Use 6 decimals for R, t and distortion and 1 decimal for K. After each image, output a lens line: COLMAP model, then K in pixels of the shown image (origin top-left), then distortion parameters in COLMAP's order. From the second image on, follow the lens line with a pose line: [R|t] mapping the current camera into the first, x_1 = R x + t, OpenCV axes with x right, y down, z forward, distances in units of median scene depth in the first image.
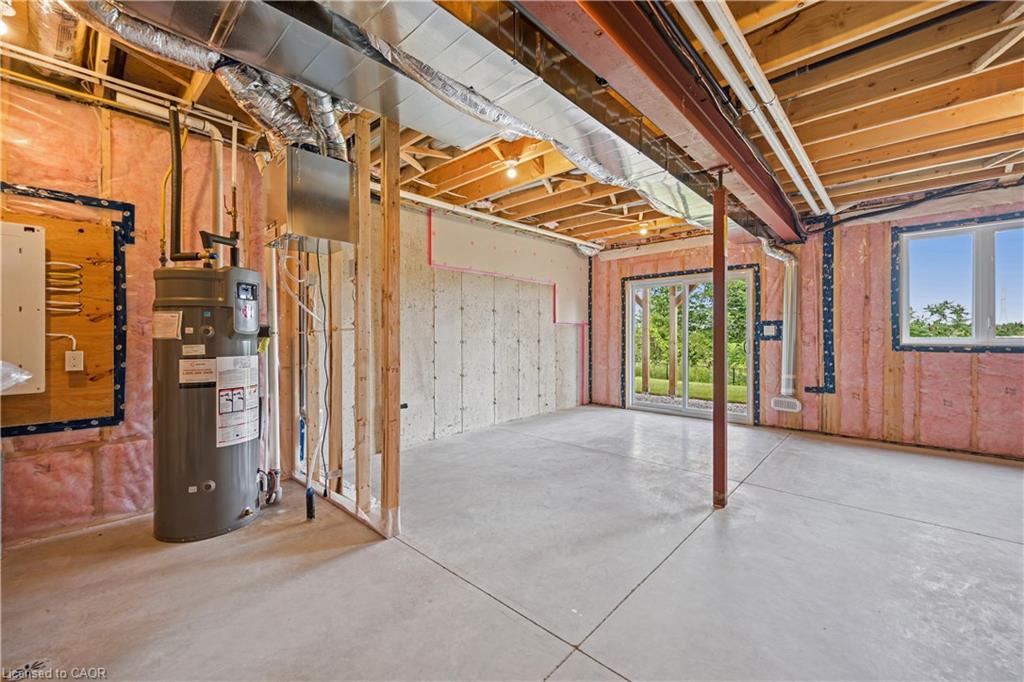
lens RADIAL K [[404.7, 0, 512.6], [0, 404.7, 337.2], [0, 0, 1]] dist [-0.001750, 0.000422]
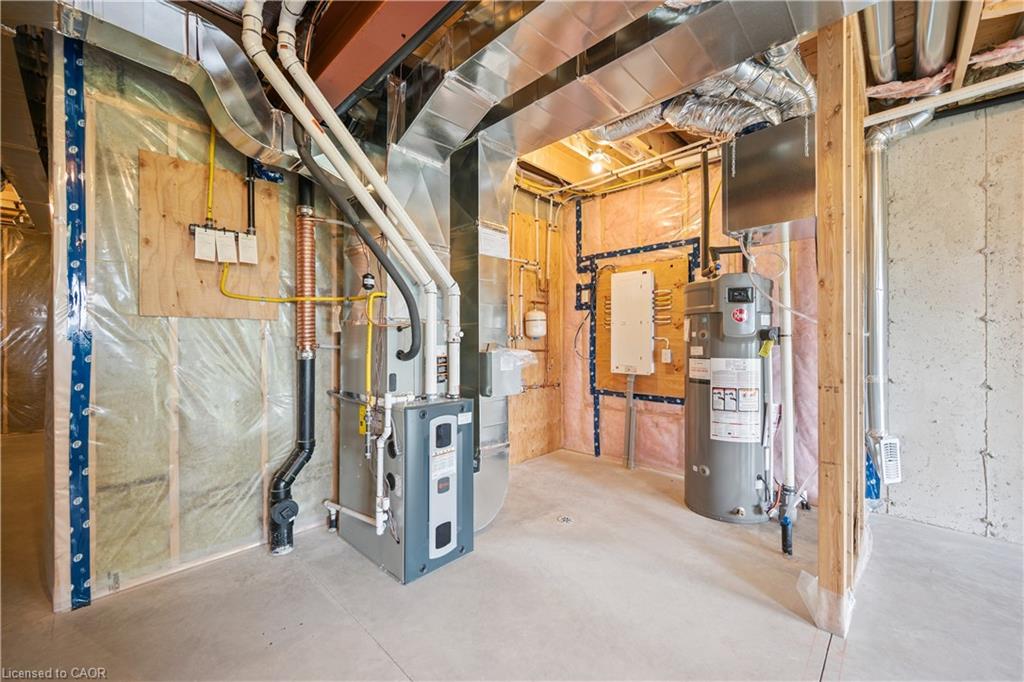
lens RADIAL K [[404.7, 0, 512.6], [0, 404.7, 337.2], [0, 0, 1]] dist [-0.001750, 0.000422]
pose [[-0.016456, -0.004458, -0.999855, 0.390031], [0.001125, 0.999989, -0.004477, -0.003497], [0.999864, -0.001198, -0.016451, 0.466694]]
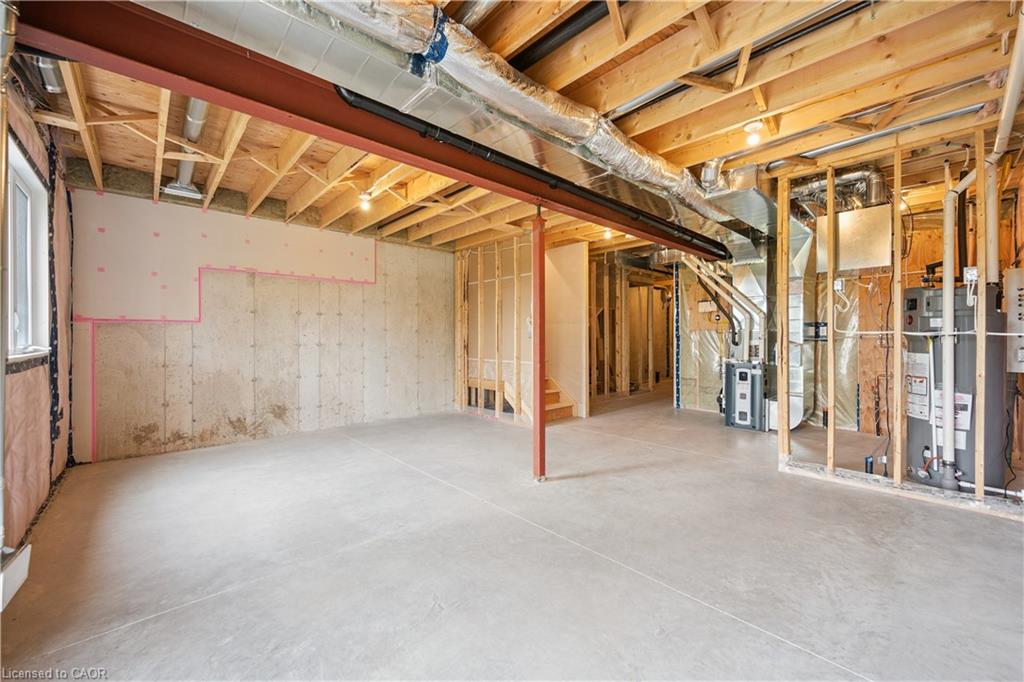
lens RADIAL K [[404.7, 0, 512.6], [0, 404.7, 337.2], [0, 0, 1]] dist [-0.001750, 0.000422]
pose [[-0.996470, 0.004240, 0.083841, 0.567885], [0.004206, 0.999991, -0.000586, -0.010256], [-0.083843, -0.000232, -0.996479, 2.554097]]
